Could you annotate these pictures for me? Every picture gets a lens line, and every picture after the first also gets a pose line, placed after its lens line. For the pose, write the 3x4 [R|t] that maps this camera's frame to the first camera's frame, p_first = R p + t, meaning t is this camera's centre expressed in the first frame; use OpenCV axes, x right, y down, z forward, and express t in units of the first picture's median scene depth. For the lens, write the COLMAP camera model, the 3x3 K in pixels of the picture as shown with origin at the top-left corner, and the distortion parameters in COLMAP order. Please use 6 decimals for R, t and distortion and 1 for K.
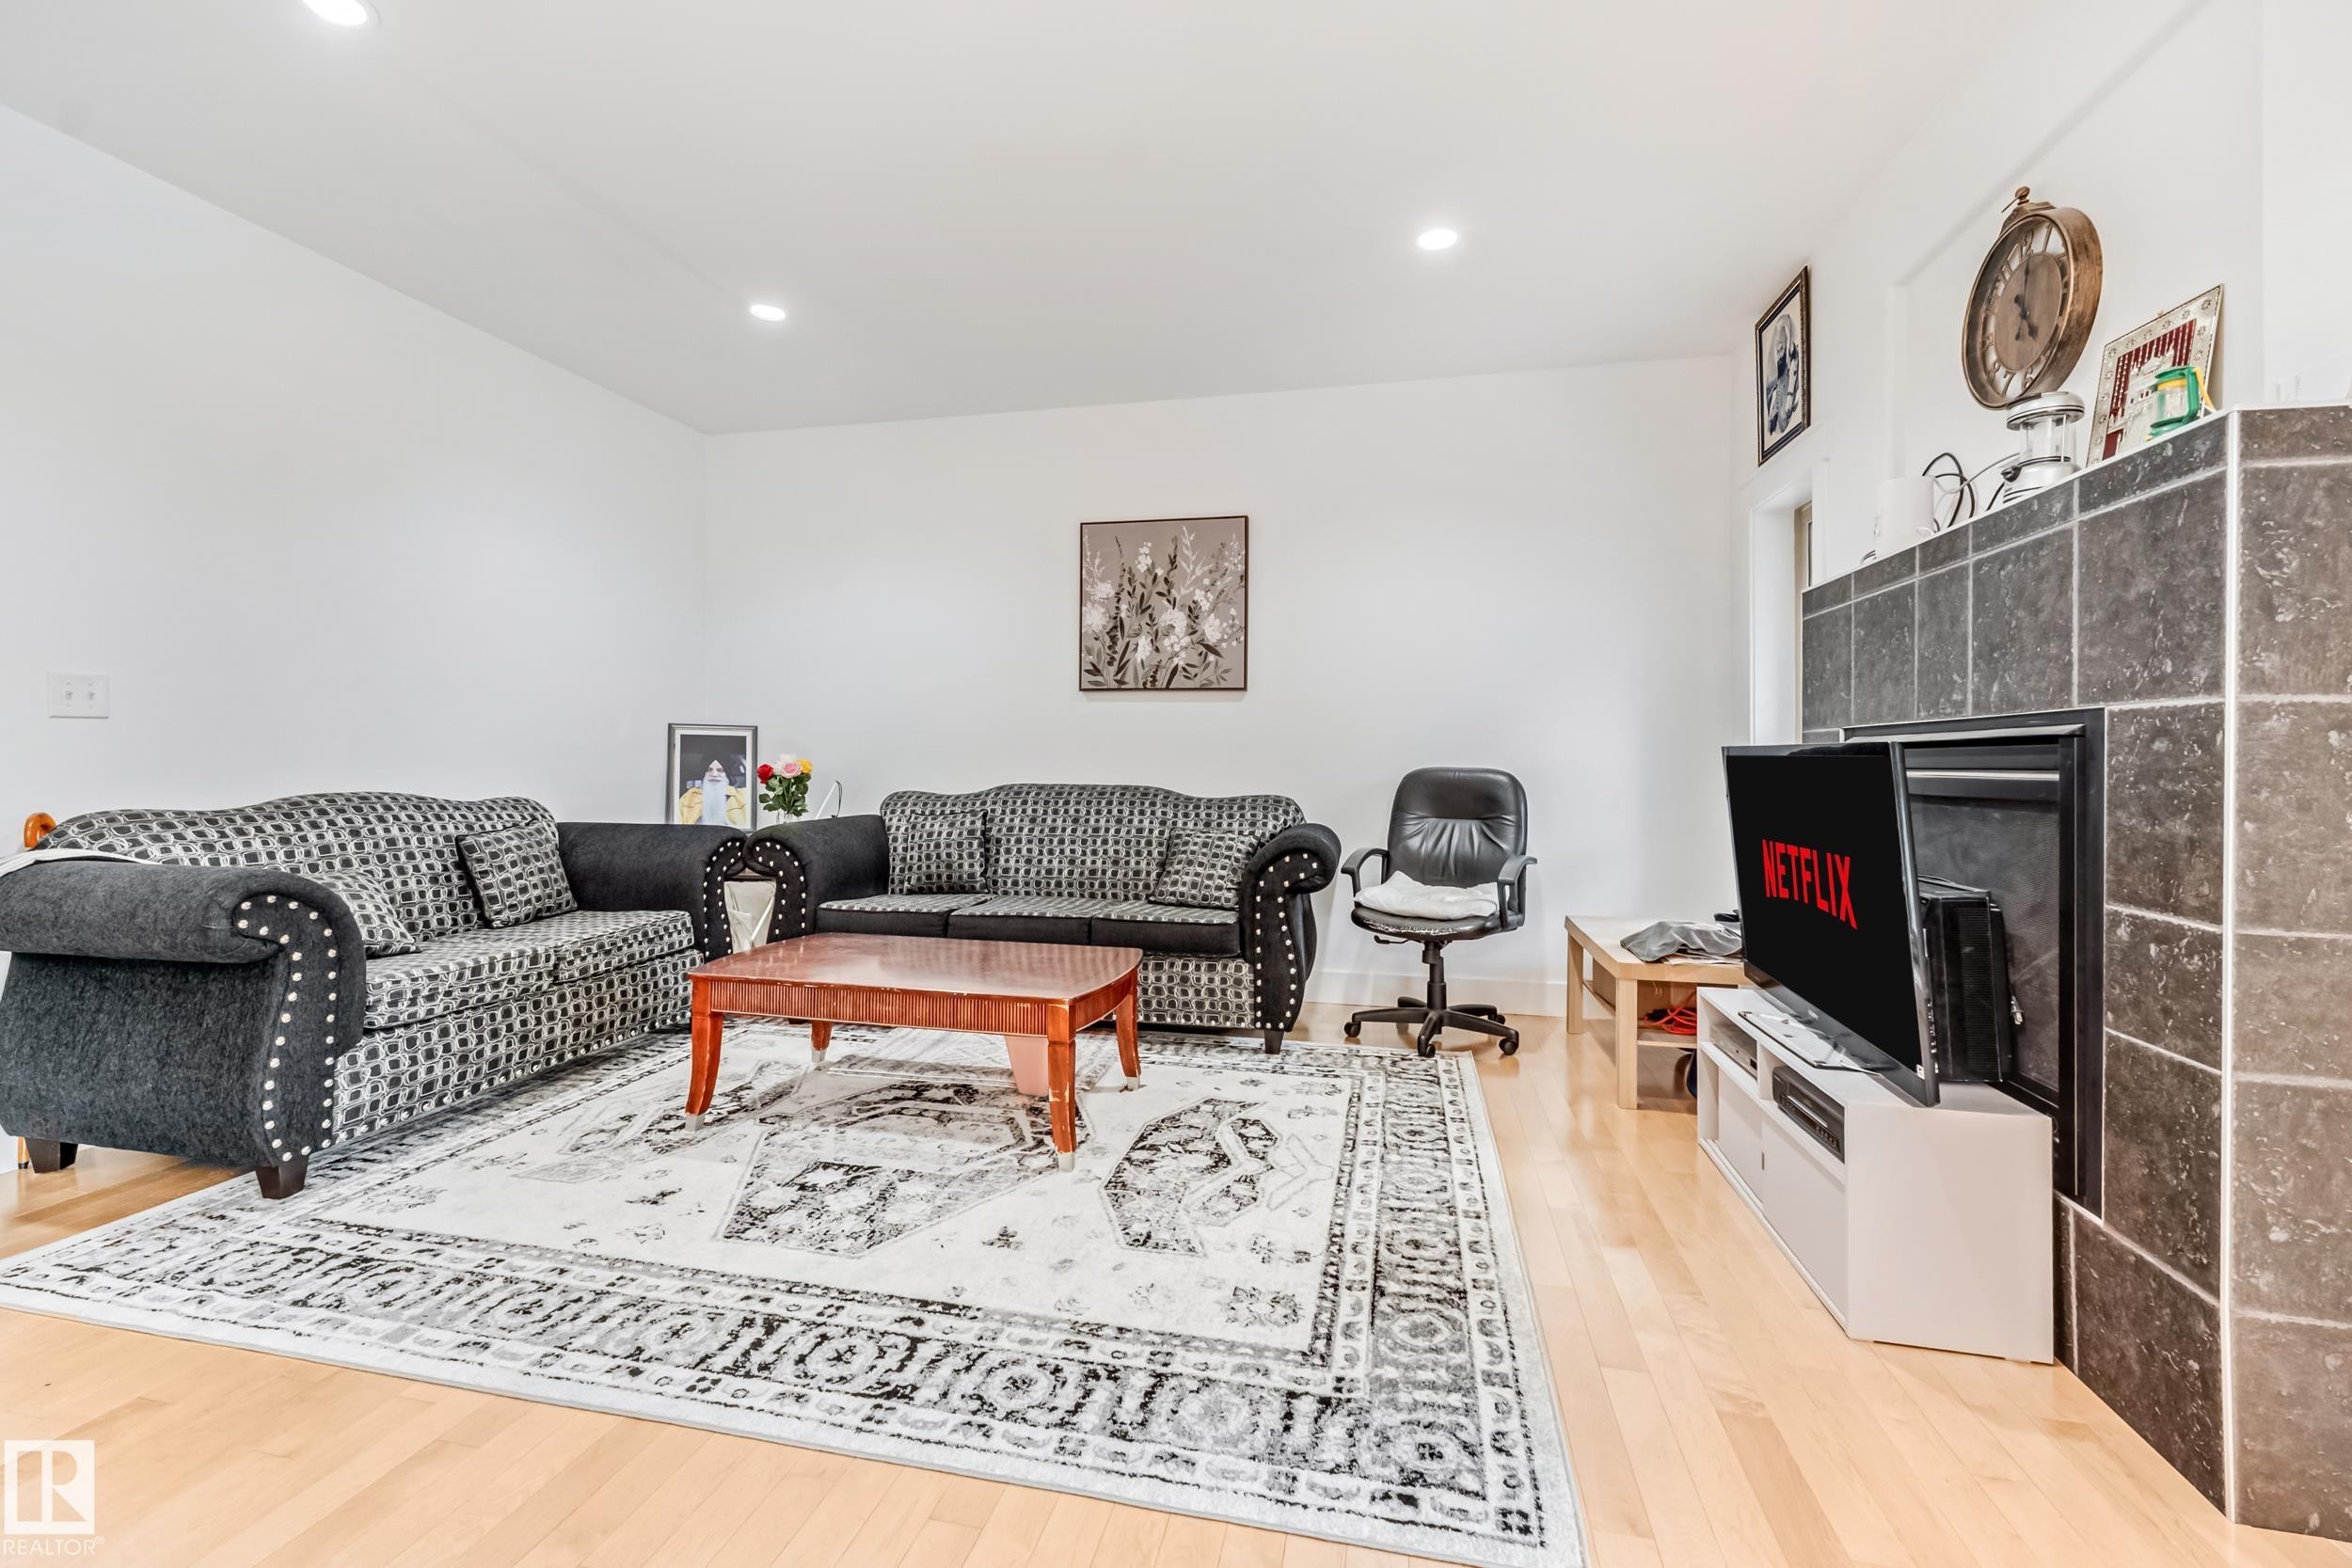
lens RADIAL K [[981.9, 0, 1178.3], [0, 981.9, 749.7], [0, 0, 1]] dist [0.001600, 0.000839]
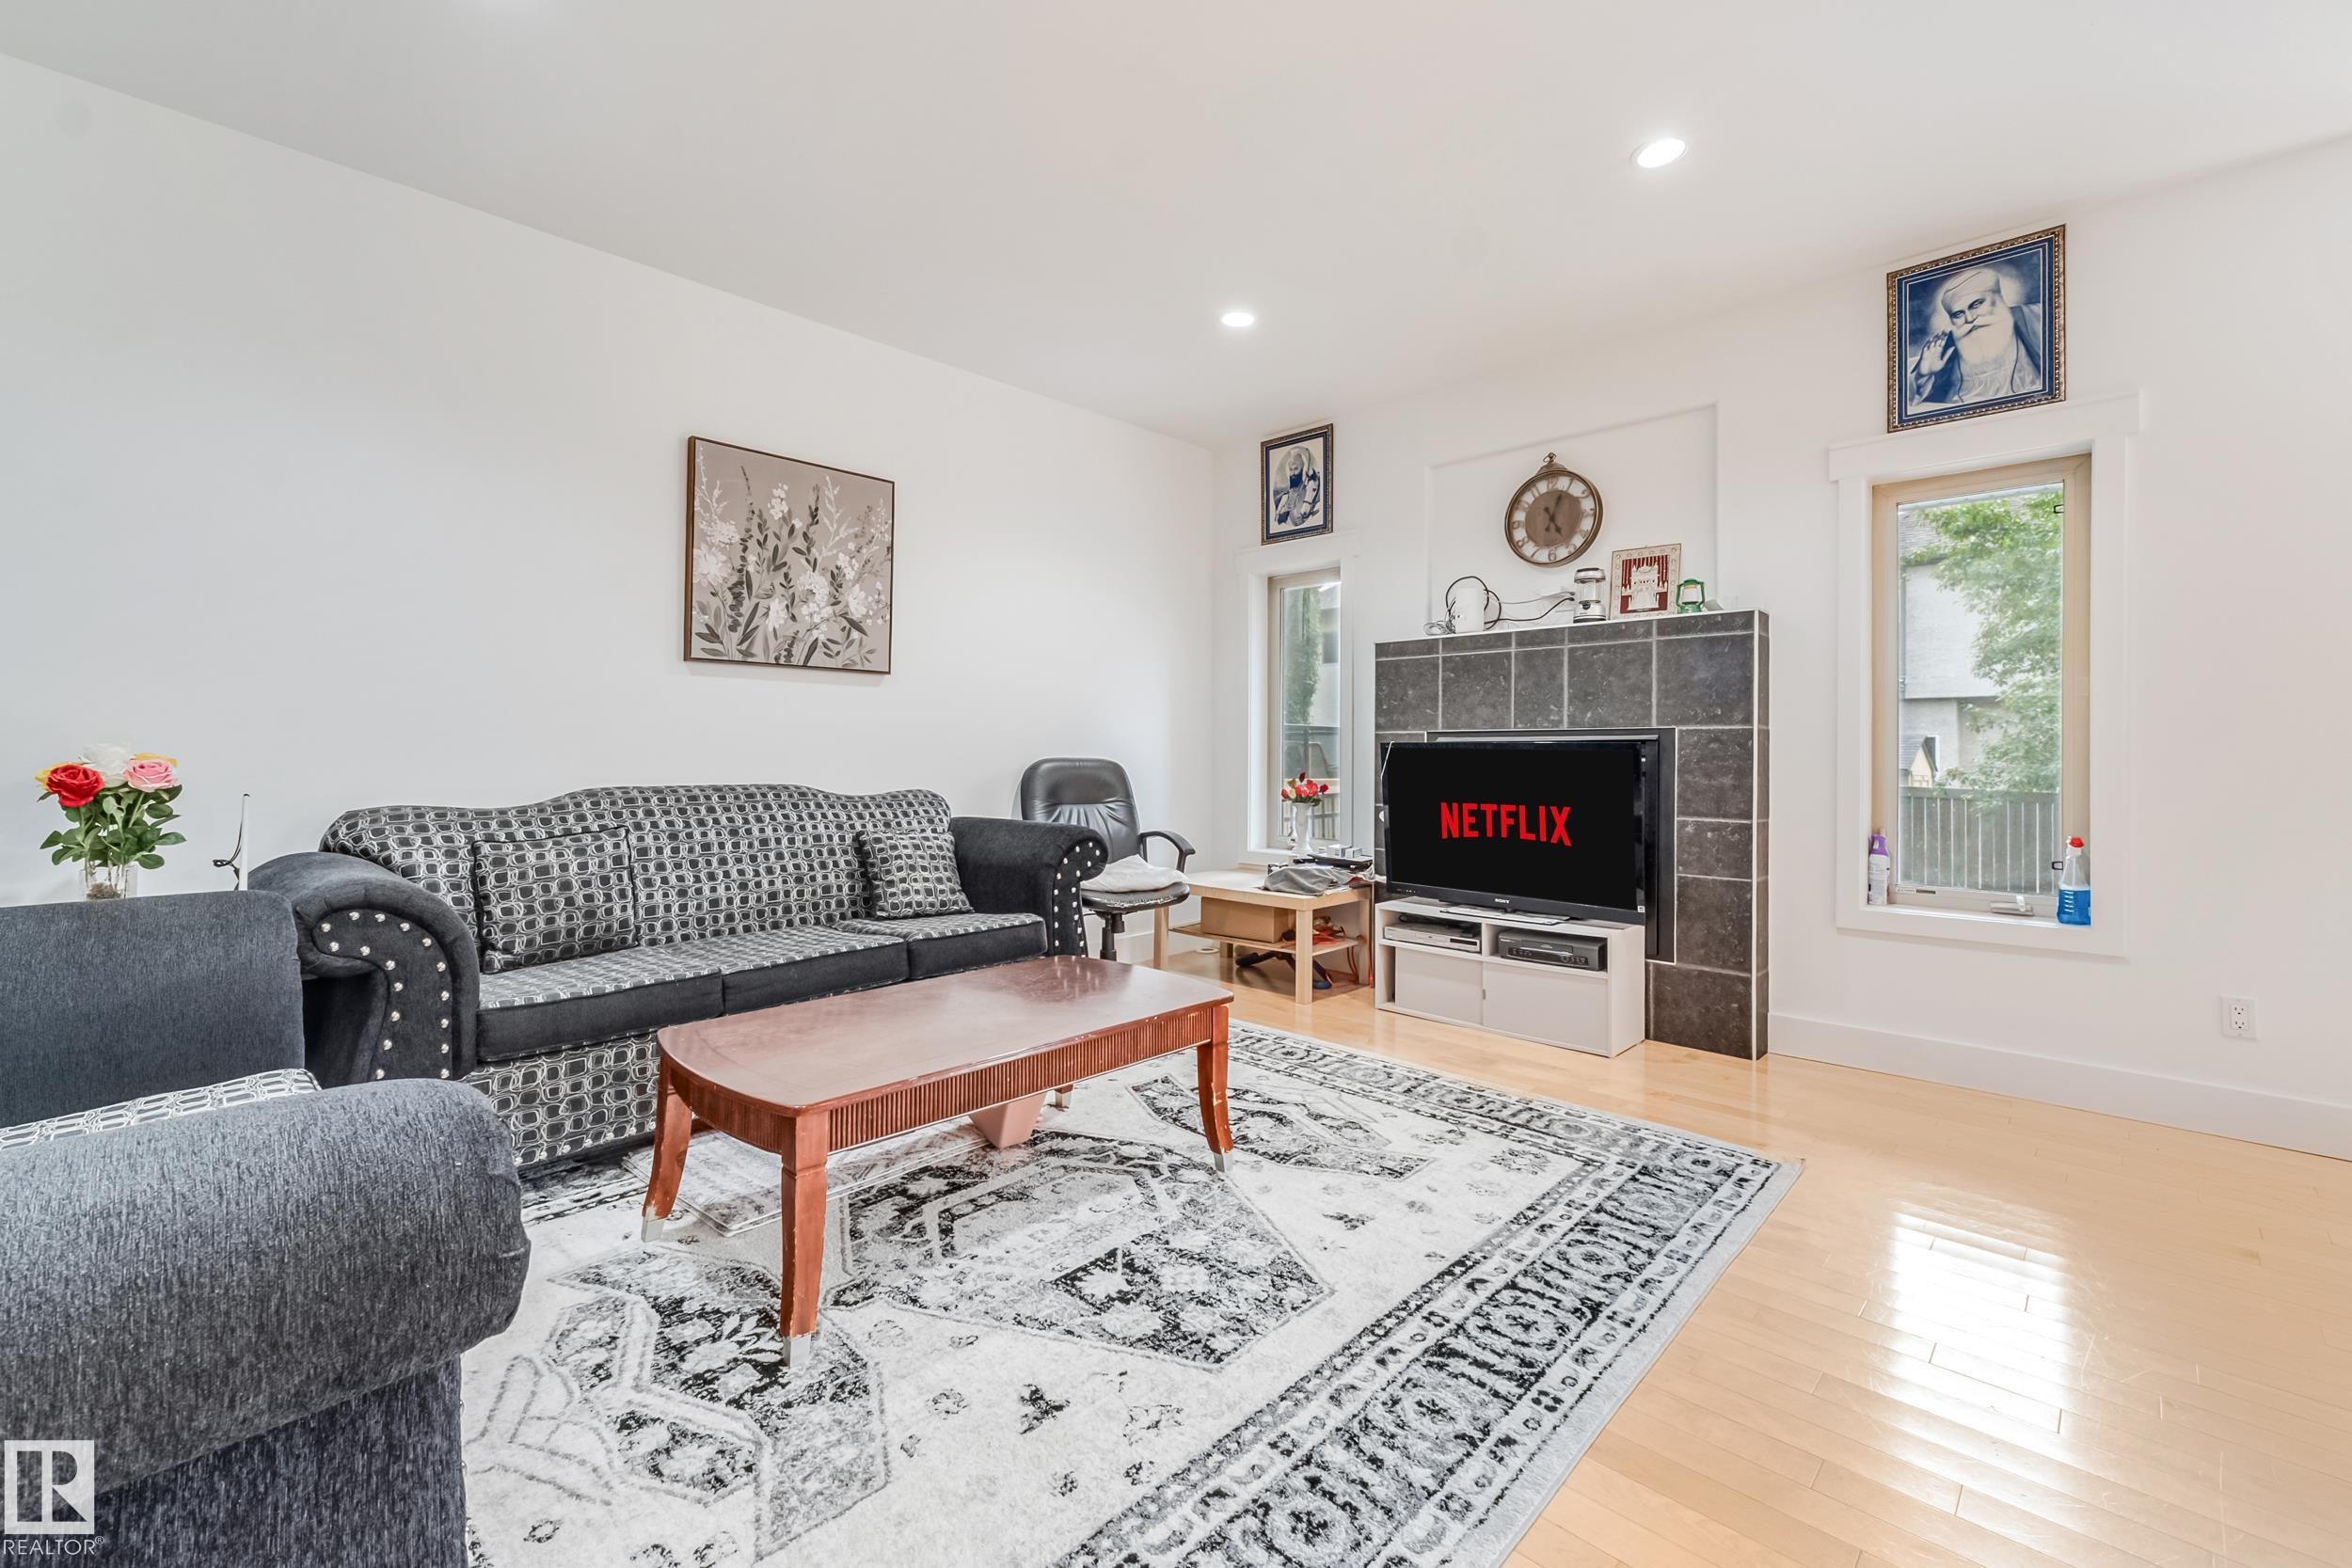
lens RADIAL K [[981.9, 0, 1173.8], [0, 981.9, 746.6], [0, 0, 1]] dist [0.001600, 0.000839]
pose [[0.522494, 0.000256, 0.852643, -0.859147], [-0.008111, 0.999956, 0.004670, -0.001288], [-0.852605, -0.009356, 0.522473, 0.464090]]
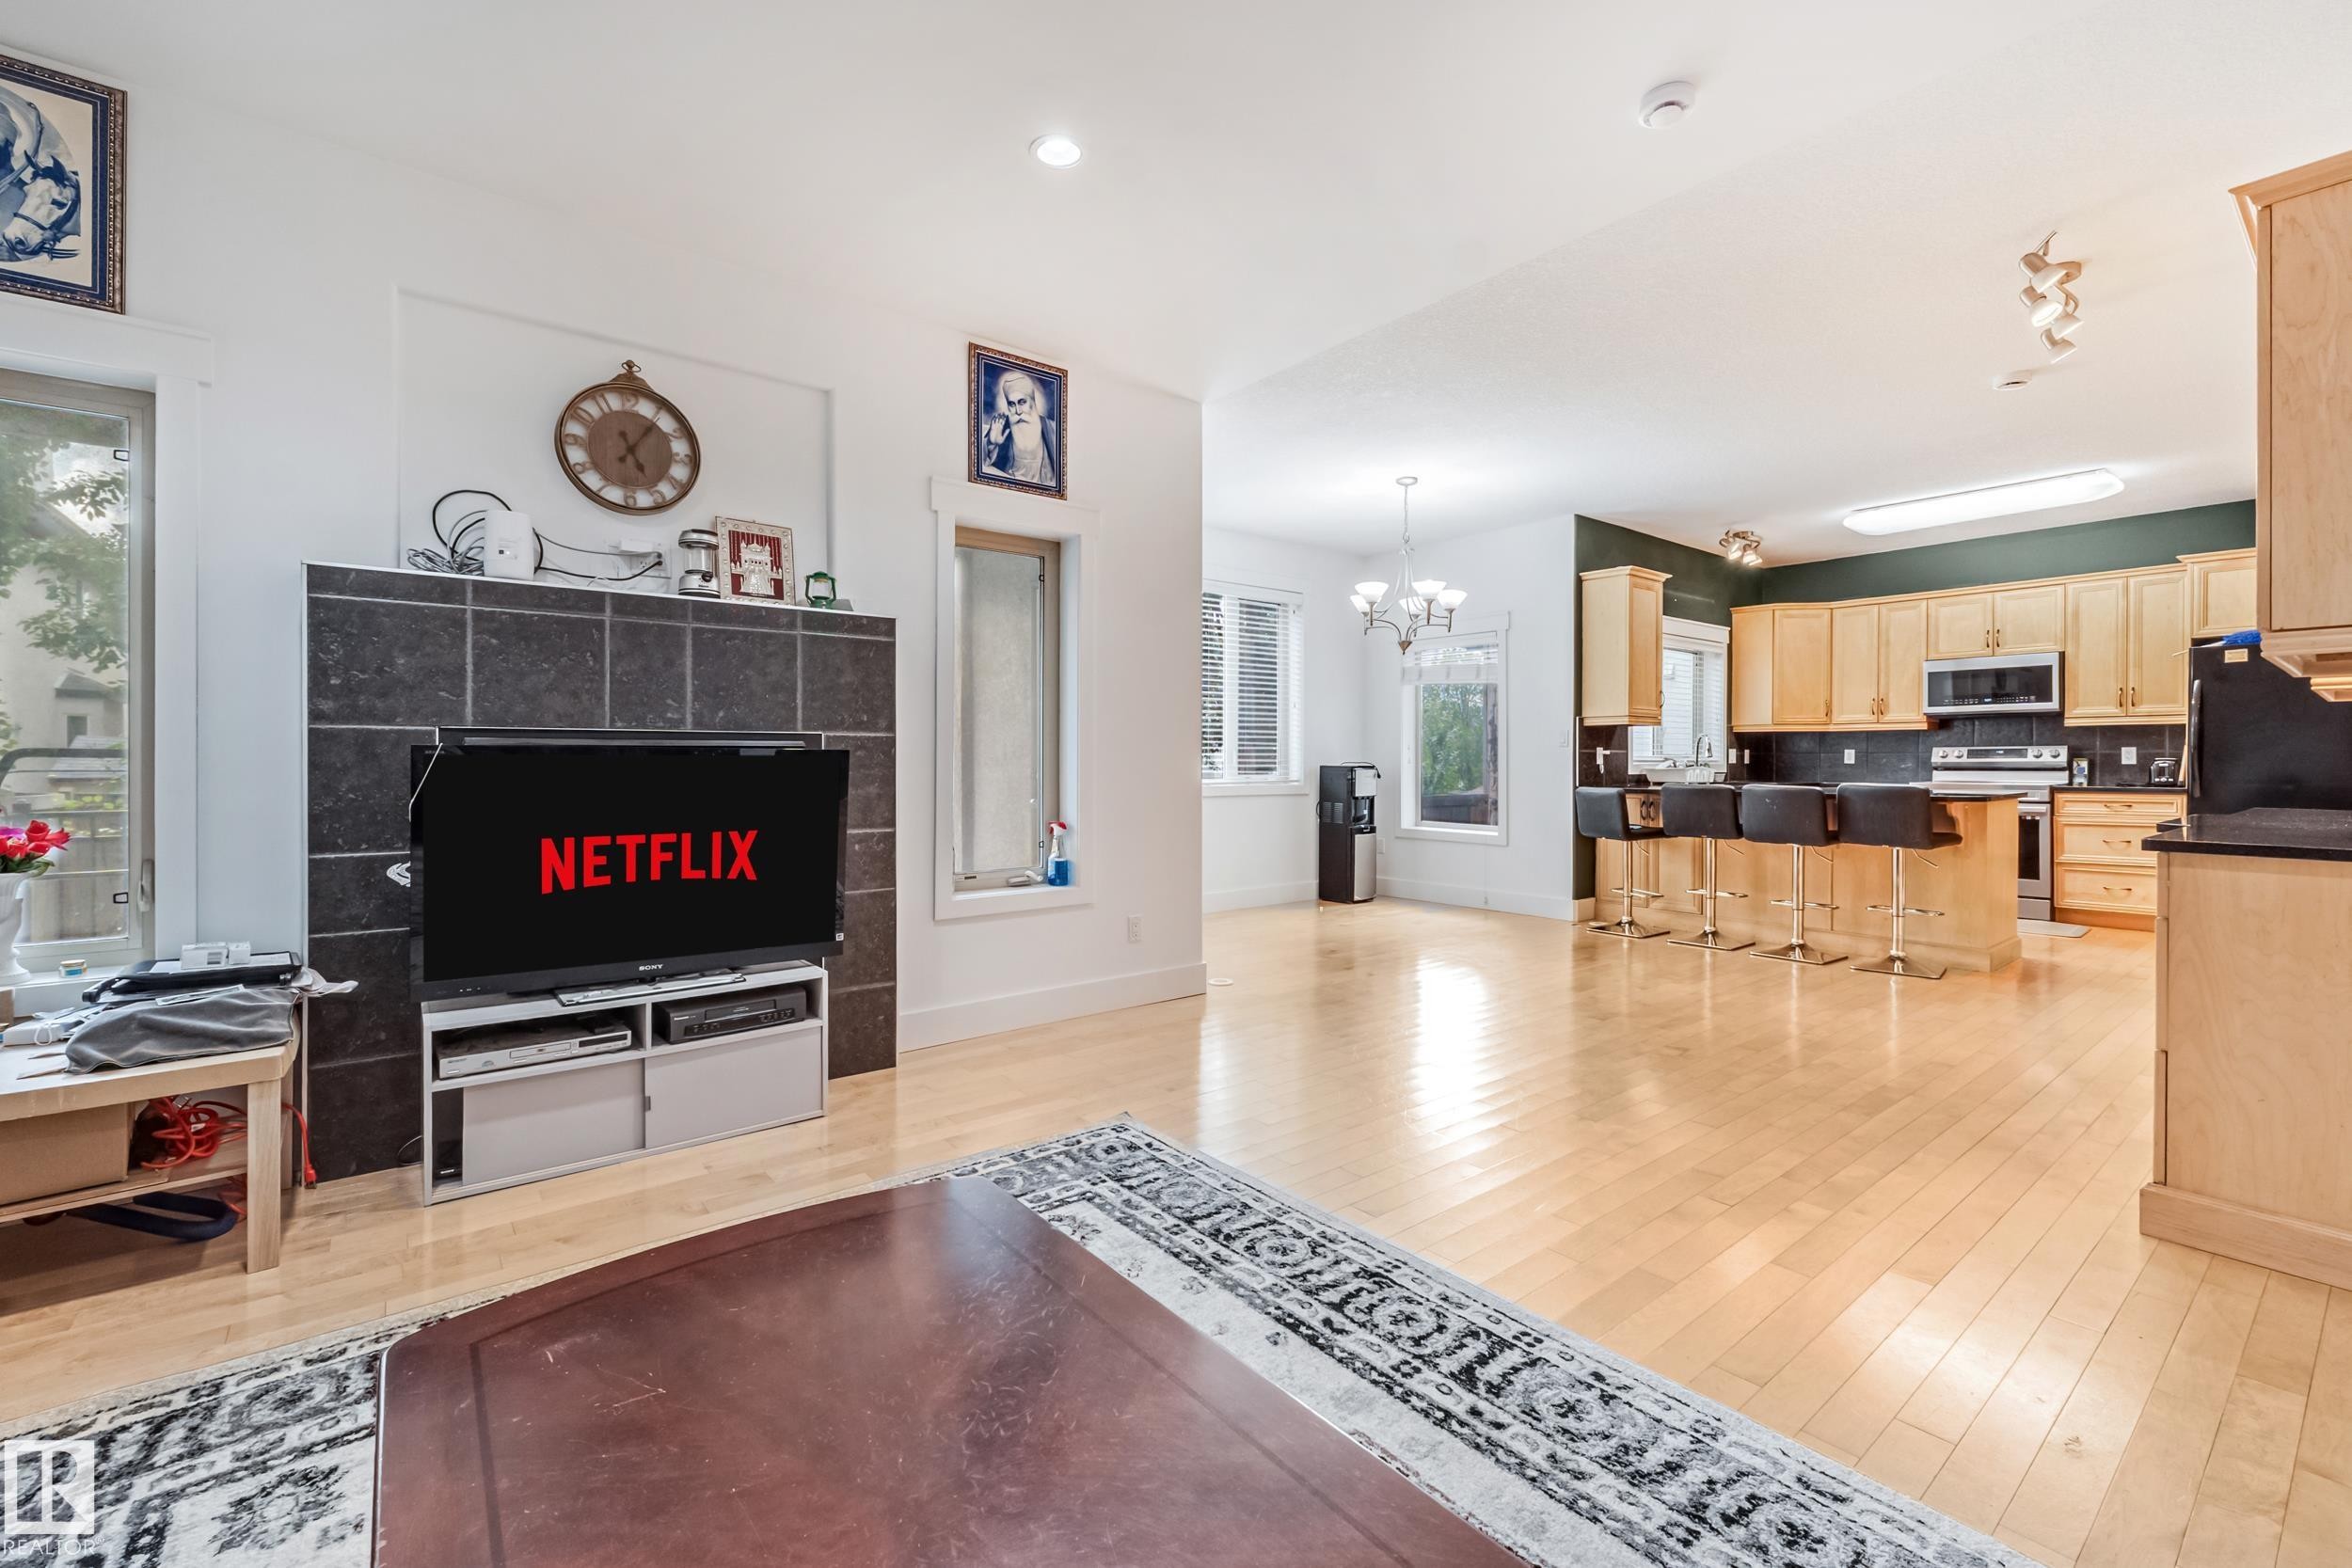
lens RADIAL K [[981.9, 0, 1168.8], [0, 981.9, 764.0], [0, 0, 1]] dist [0.001600, 0.000839]
pose [[-0.775411, -0.008406, 0.631400, -0.489794], [-0.010180, 0.999948, 0.000810, 0.005479], [-0.631374, -0.005800, -0.775456, 1.200921]]
